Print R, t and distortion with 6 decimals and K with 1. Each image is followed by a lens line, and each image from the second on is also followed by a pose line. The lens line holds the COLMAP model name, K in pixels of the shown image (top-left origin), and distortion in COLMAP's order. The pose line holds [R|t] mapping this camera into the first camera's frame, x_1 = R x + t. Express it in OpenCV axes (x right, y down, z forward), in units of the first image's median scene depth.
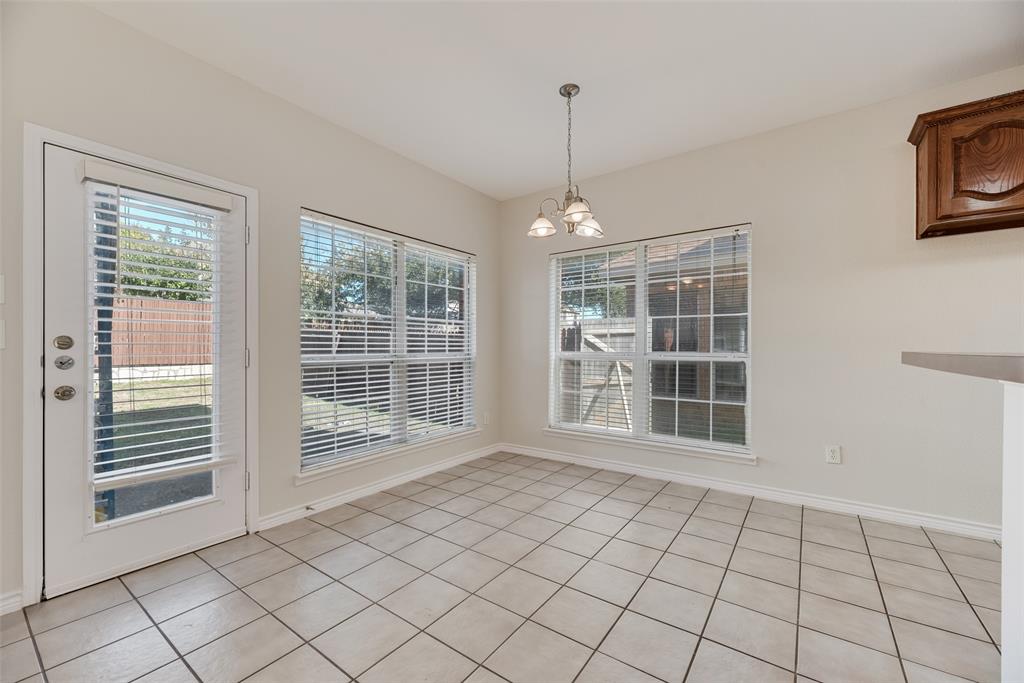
lens RADIAL K [[409.1, 0, 516.4], [0, 409.1, 350.4], [0, 0, 1]] dist [0.003580, -0.000066]
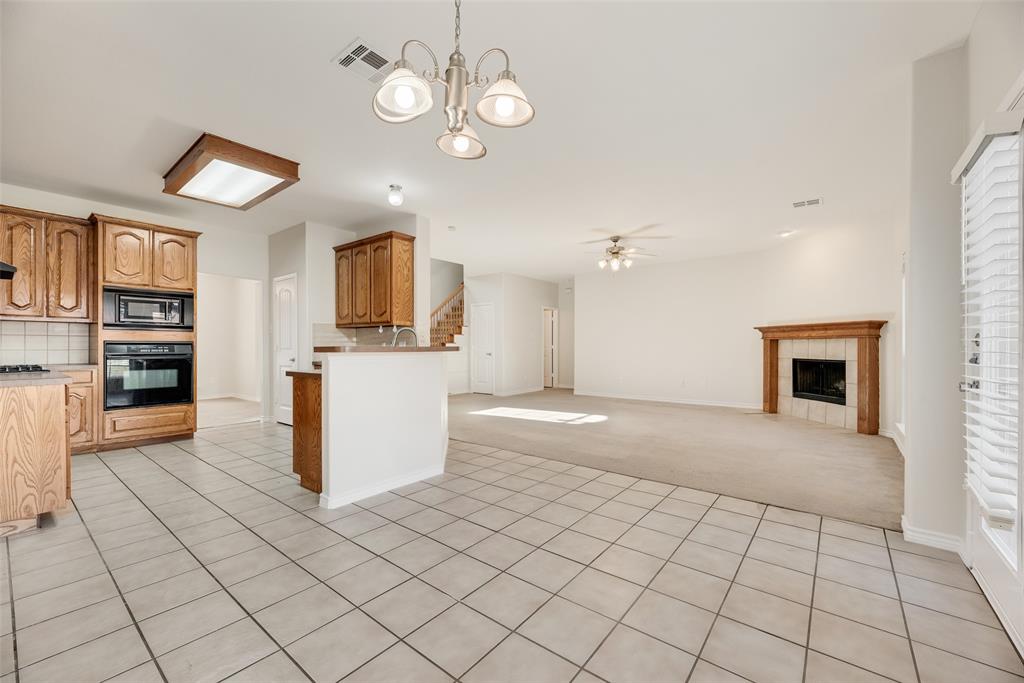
lens RADIAL K [[409.1, 0, 512.6], [0, 409.1, 345.9], [0, 0, 1]] dist [0.003580, -0.000066]
pose [[-0.998218, -0.005930, 0.059382, 0.071425], [-0.005455, 0.999952, 0.008163, -0.008836], [-0.059427, 0.007825, -0.998202, 2.042885]]
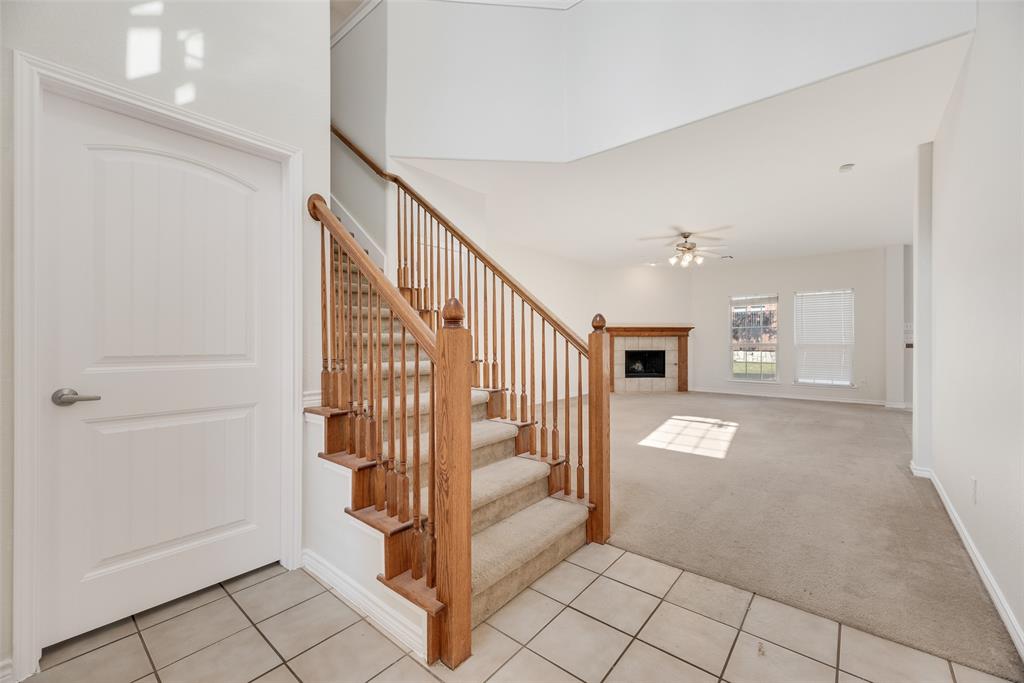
lens RADIAL K [[409.1, 0, 516.4], [0, 409.1, 340.7], [0, 0, 1]] dist [0.003580, -0.000066]
pose [[-0.092317, -0.001680, -0.995728, 2.798819], [-0.005390, 0.999985, -0.001187, 0.010617], [0.995715, 0.005257, -0.092324, -2.254937]]
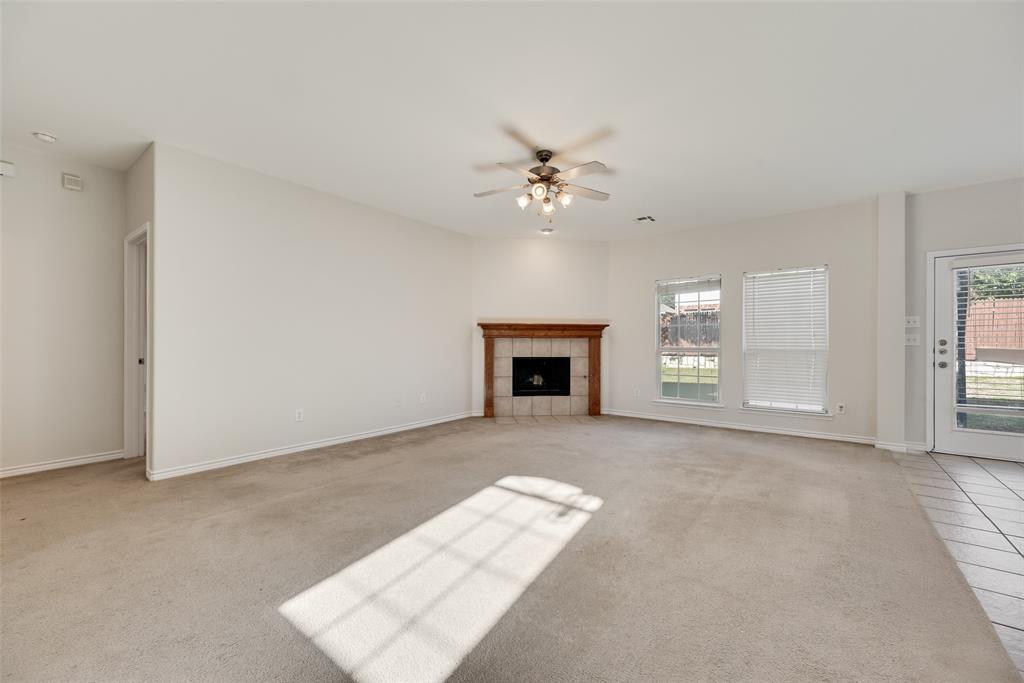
lens RADIAL K [[409.1, 0, 516.0], [0, 409.1, 343.6], [0, 0, 1]] dist [0.003580, -0.000066]
pose [[-0.048047, -0.005622, -0.998829, 1.290503], [-0.007613, 0.999957, -0.005262, 0.016730], [0.998816, 0.007352, -0.048088, -1.256736]]
